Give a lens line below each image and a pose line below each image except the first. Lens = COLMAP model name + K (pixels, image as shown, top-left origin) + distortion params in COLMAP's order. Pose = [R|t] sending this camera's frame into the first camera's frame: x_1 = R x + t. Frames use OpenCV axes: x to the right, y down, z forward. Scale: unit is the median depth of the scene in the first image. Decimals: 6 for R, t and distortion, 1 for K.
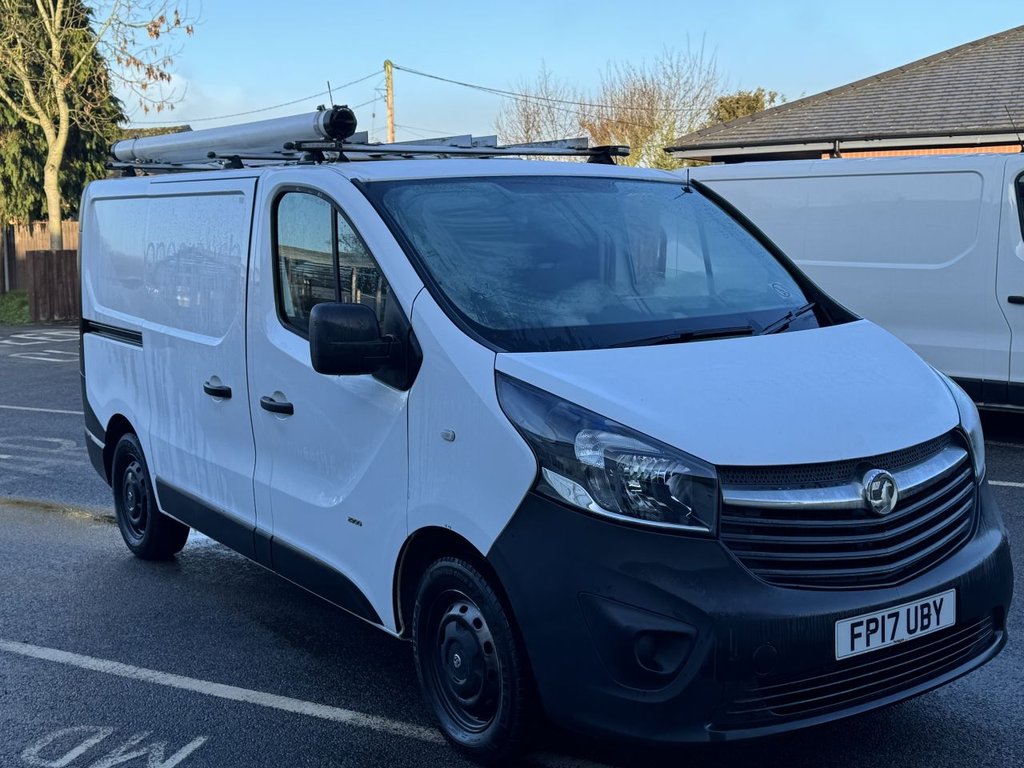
lens RADIAL K [[1249.9, 0, 512.0], [0, 1249.9, 384.0], [0, 0, 1]] dist [0.211959, -0.489230]
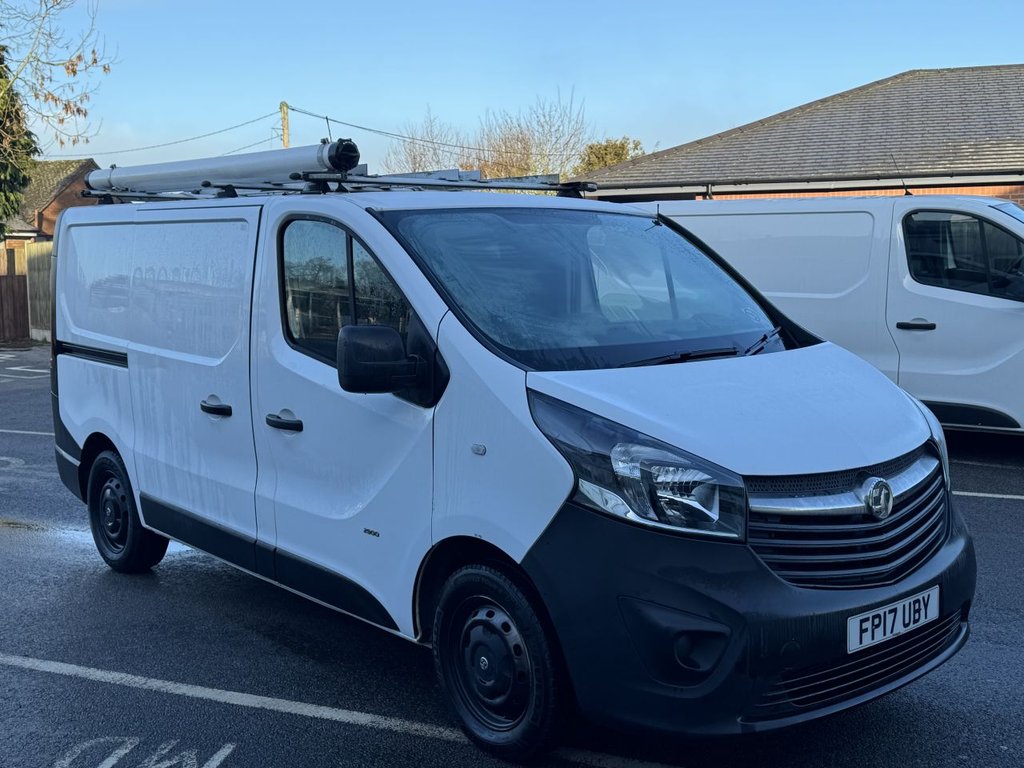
lens RADIAL K [[1143.5, 0, 512.0], [0, 1143.5, 384.0], [0, 0, 1]] dist [0.204447, -0.458518]
pose [[0.994324, -0.002398, 0.106369, -0.106787], [0.004103, 0.999867, -0.015810, 0.000802], [-0.106317, 0.016157, 0.994201, 0.027396]]
